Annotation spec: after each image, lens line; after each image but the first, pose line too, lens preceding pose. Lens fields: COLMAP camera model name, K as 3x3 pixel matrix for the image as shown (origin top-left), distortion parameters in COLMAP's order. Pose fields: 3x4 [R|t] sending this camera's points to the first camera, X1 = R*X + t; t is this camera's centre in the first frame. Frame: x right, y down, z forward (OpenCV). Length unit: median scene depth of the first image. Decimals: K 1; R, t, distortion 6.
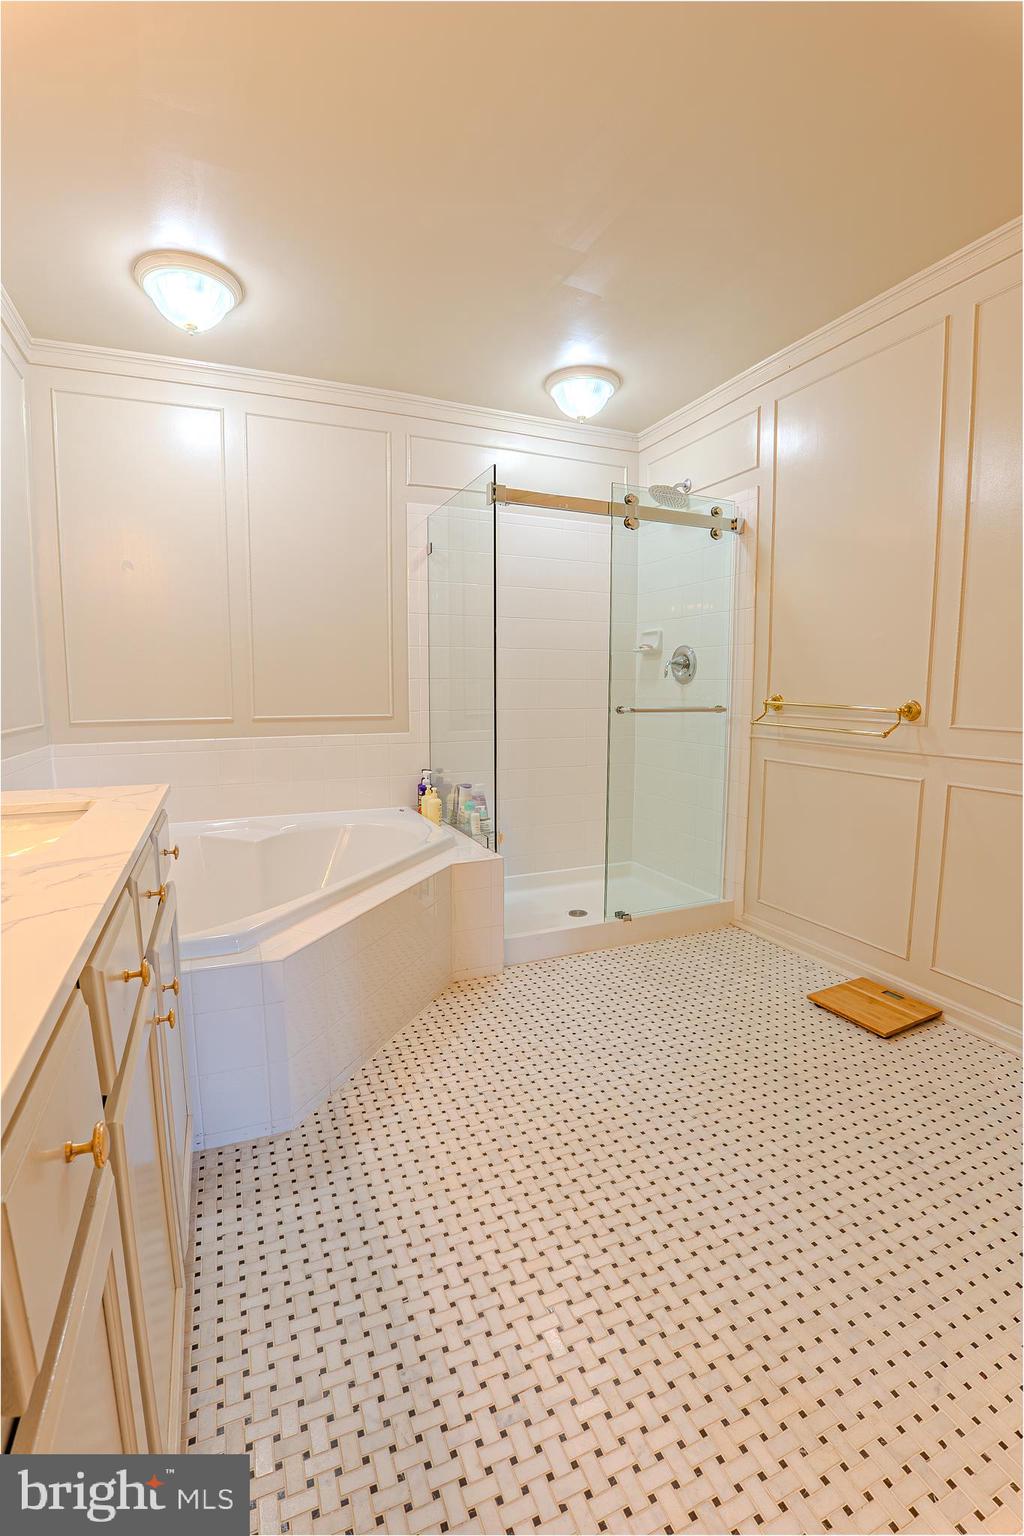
lens RADIAL K [[665.8, 0, 512.0], [0, 665.8, 768.0], [0, 0, 1]] dist [-0.073806, 0.017409]
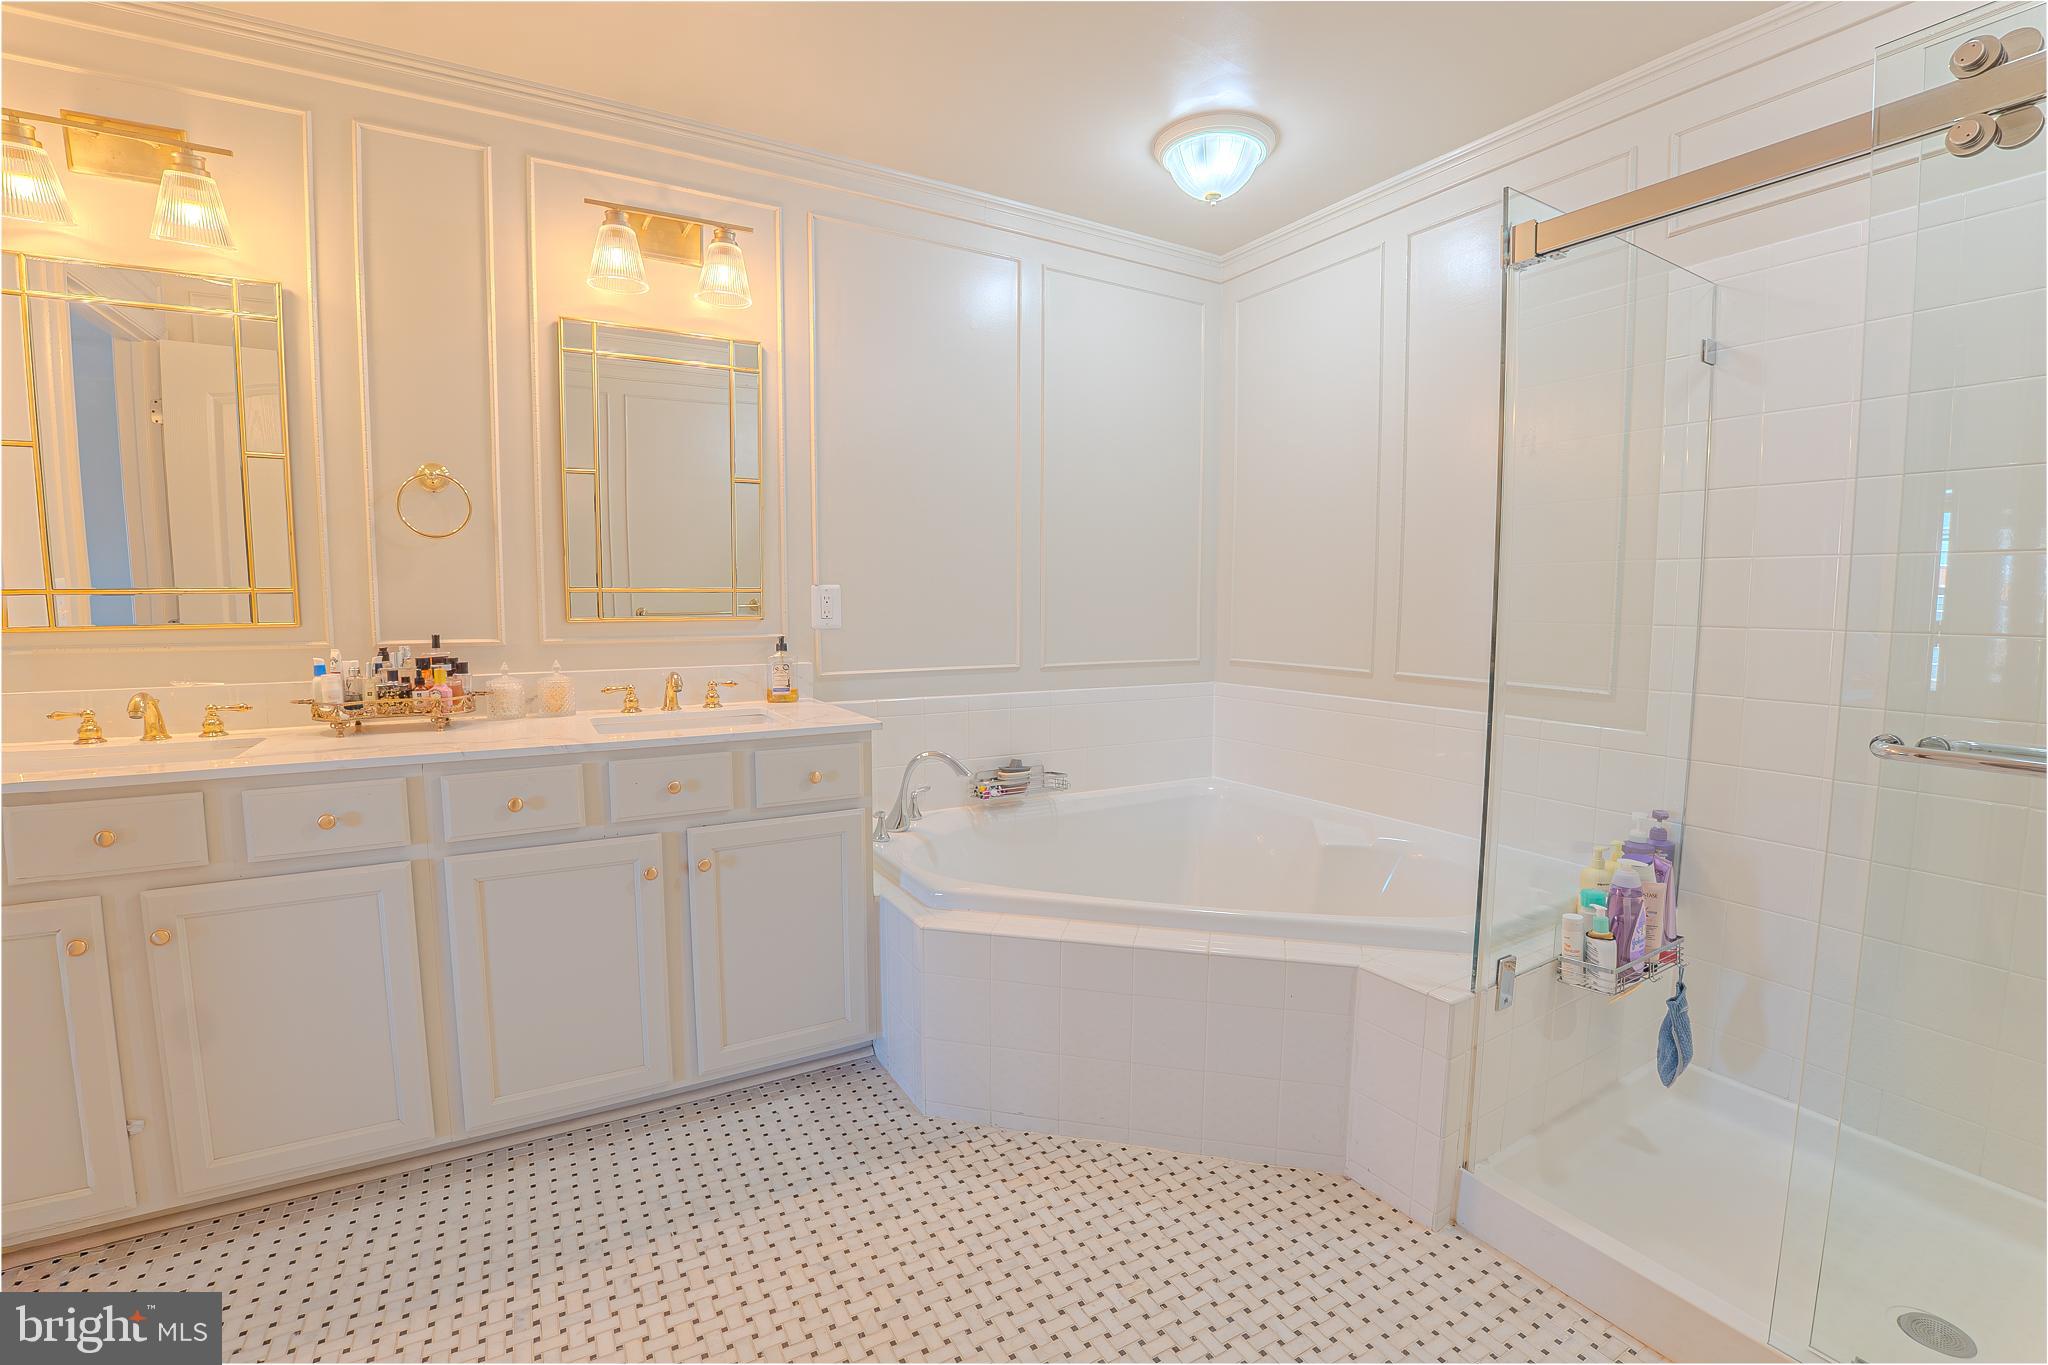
lens RADIAL K [[887.8, 0, 1021.1], [0, 887.8, 678.8], [0, 0, 1]] dist [-0.073806, 0.017409]
pose [[0.120886, 0.087570, -0.988796, 0.829237], [-0.126960, 0.989285, 0.072092, -0.156403], [0.984514, 0.116823, 0.130708, 0.882996]]
